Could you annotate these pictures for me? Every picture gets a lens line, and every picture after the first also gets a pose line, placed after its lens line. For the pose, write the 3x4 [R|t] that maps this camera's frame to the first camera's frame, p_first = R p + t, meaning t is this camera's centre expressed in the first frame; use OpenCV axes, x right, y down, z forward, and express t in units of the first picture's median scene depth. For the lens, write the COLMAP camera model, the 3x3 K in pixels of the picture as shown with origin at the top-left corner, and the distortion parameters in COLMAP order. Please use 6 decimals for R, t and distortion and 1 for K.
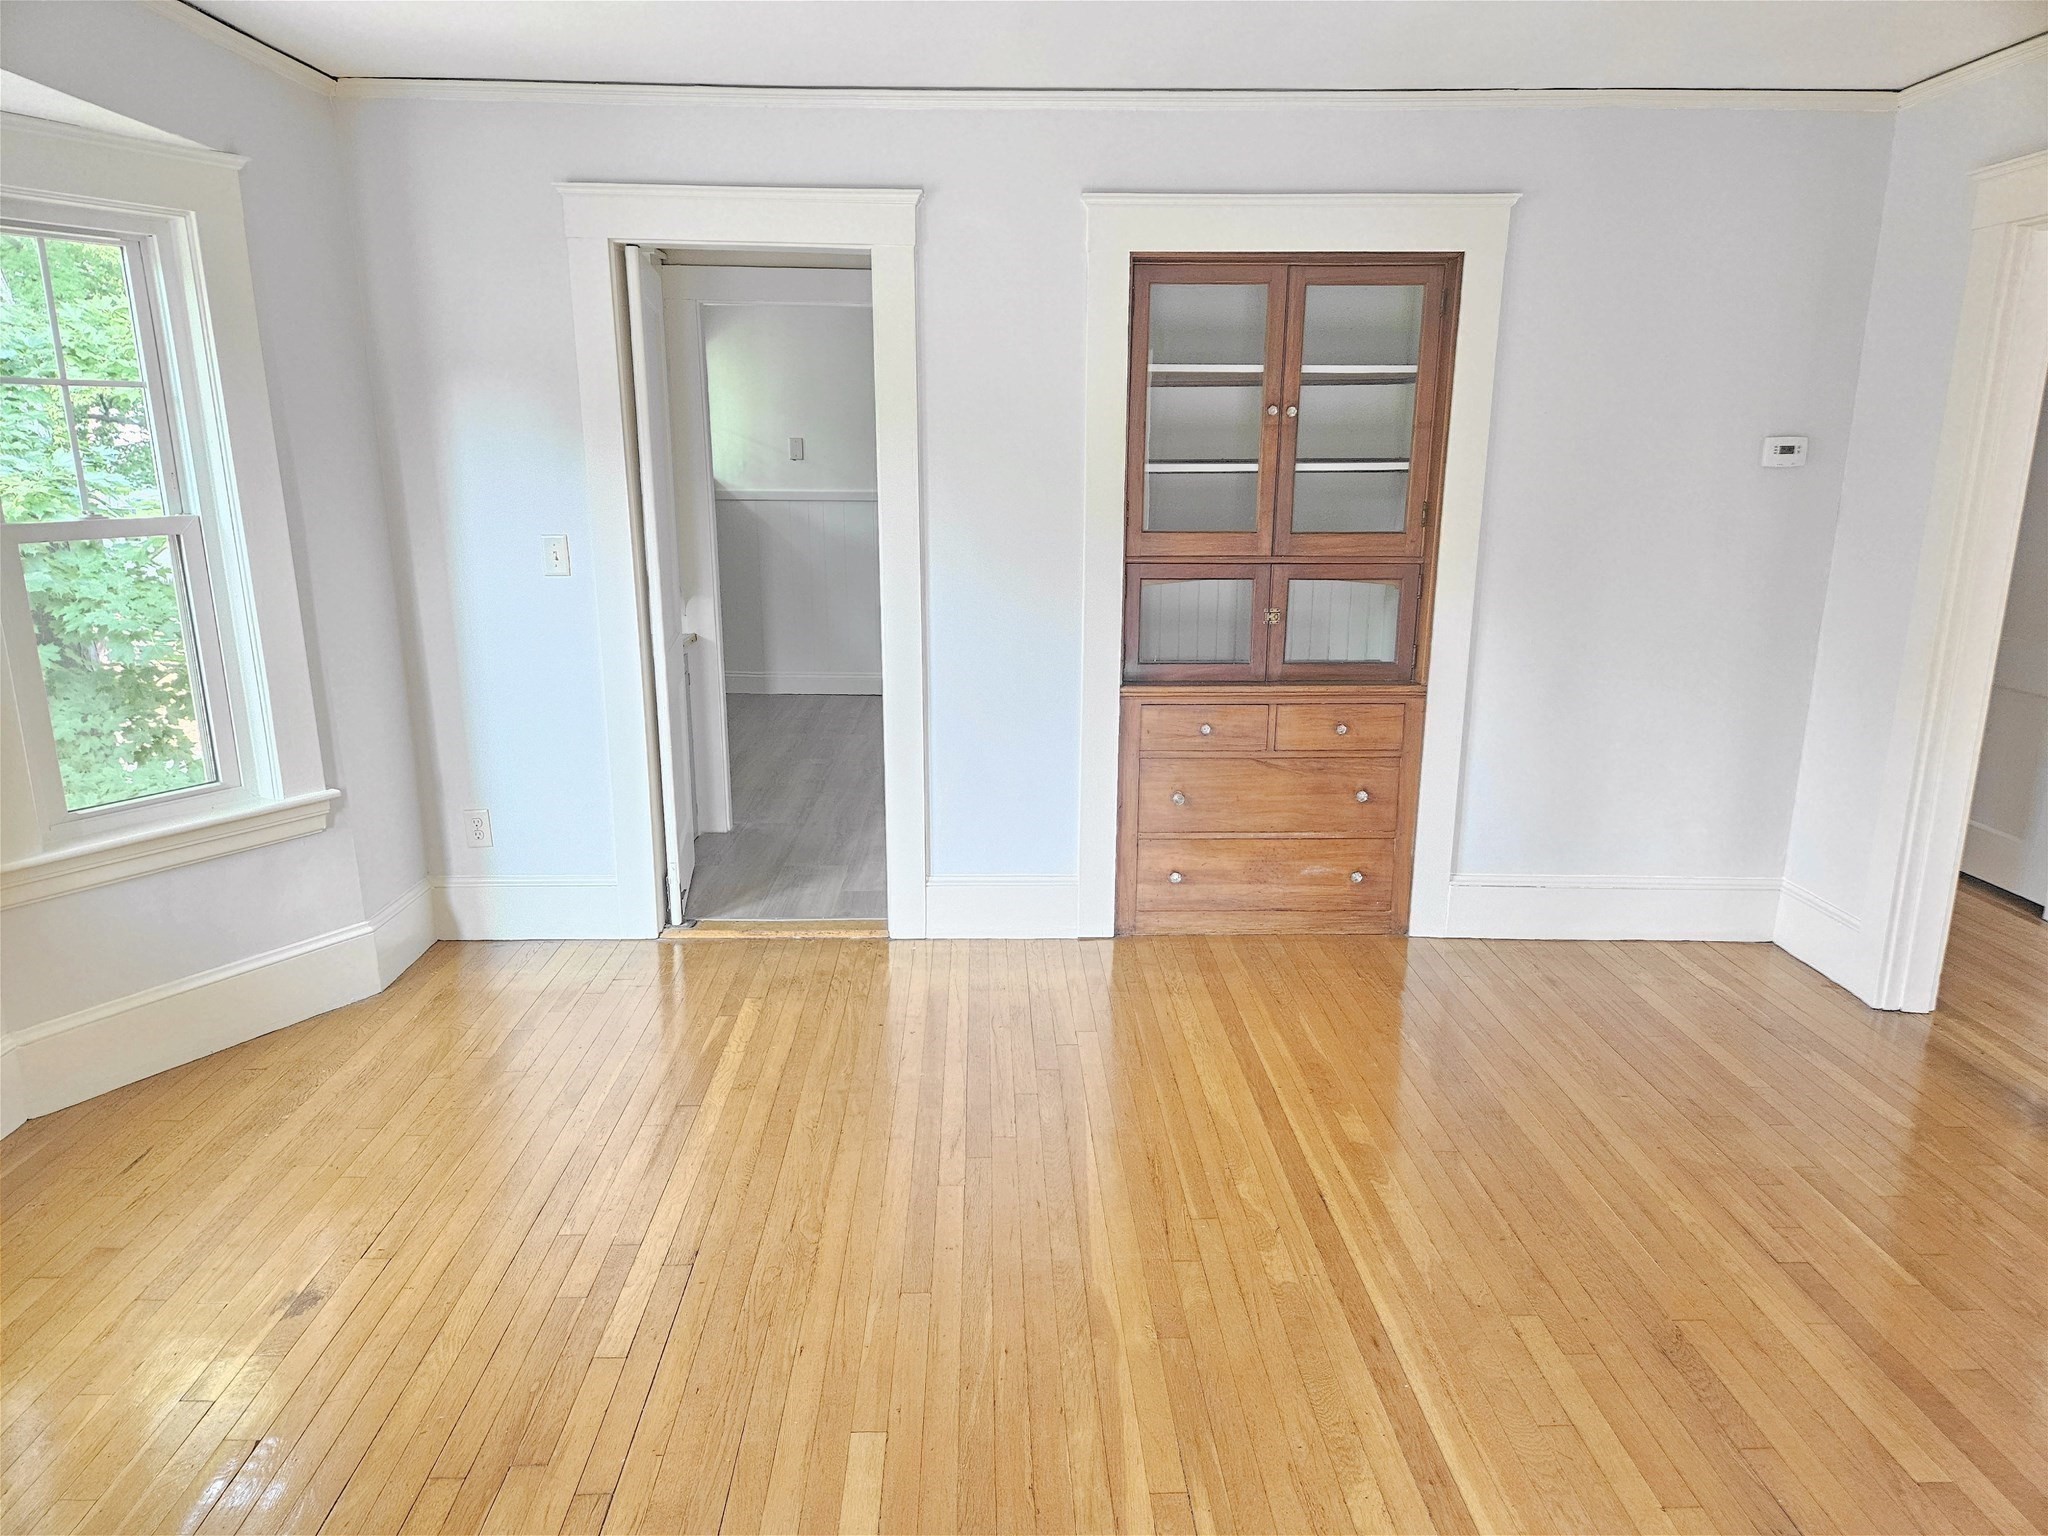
lens RADIAL K [[1353.4, 0, 1011.3], [0, 1353.4, 776.1], [0, 0, 1]] dist [0.092973, -0.079654]
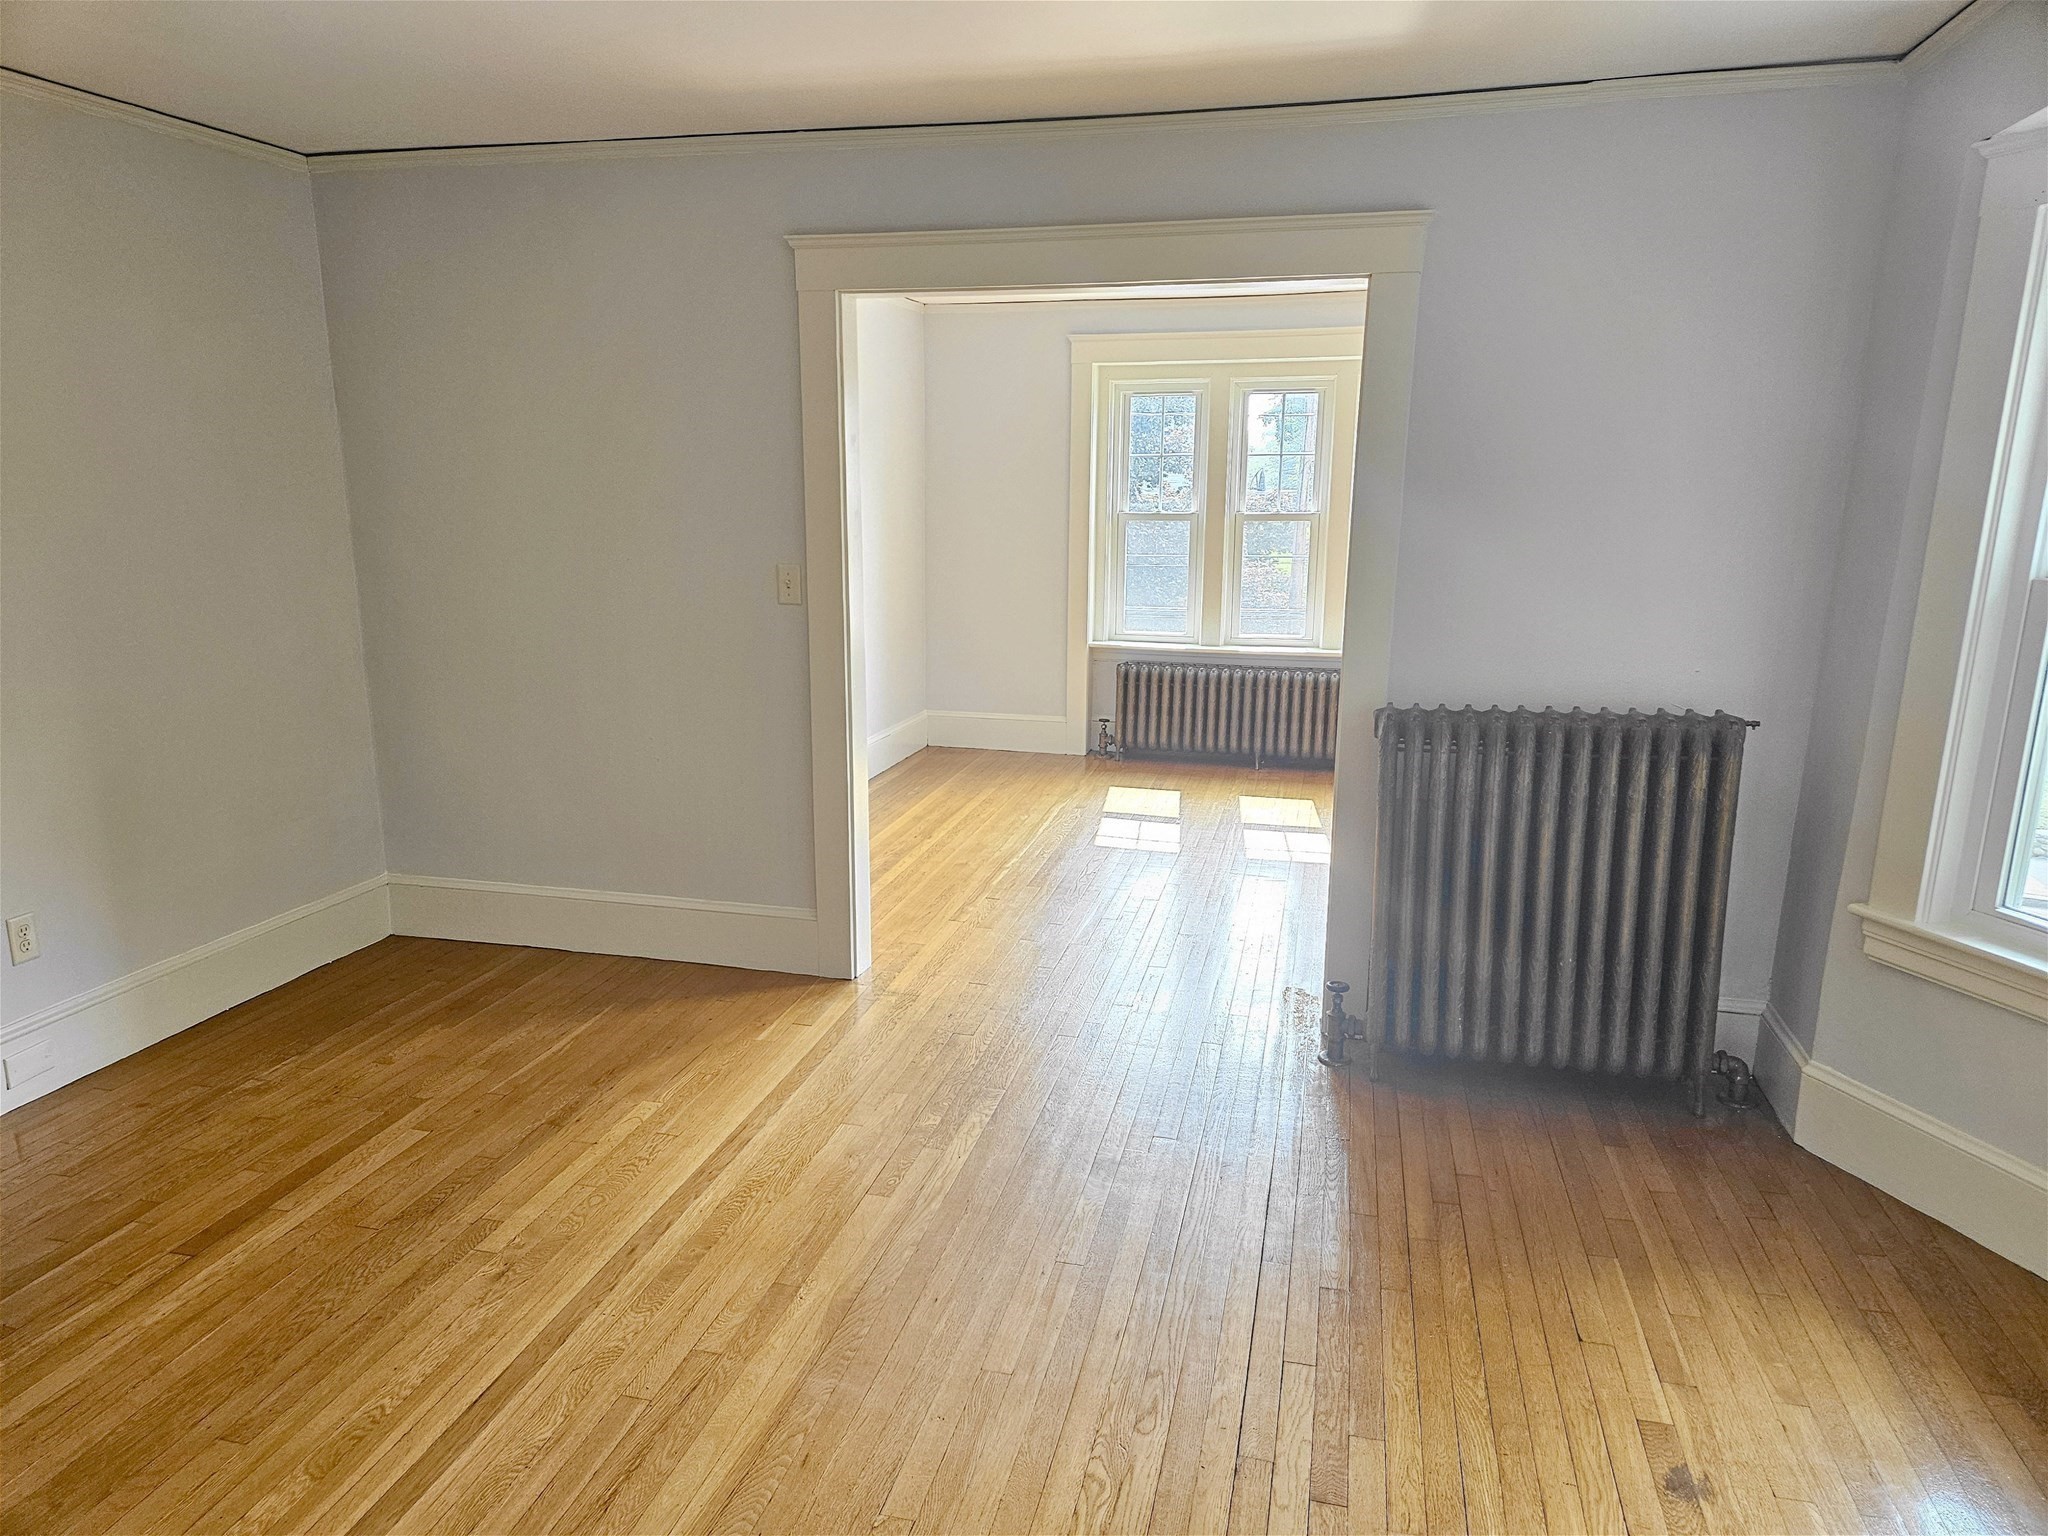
lens RADIAL K [[1353.4, 0, 1011.3], [0, 1353.4, 776.1], [0, 0, 1]] dist [0.092973, -0.079654]
pose [[-0.963316, -0.064296, 0.260555, -0.301258], [0.058150, 0.897805, 0.436537, -0.409498], [-0.261995, 0.435674, -0.861131, 1.635830]]
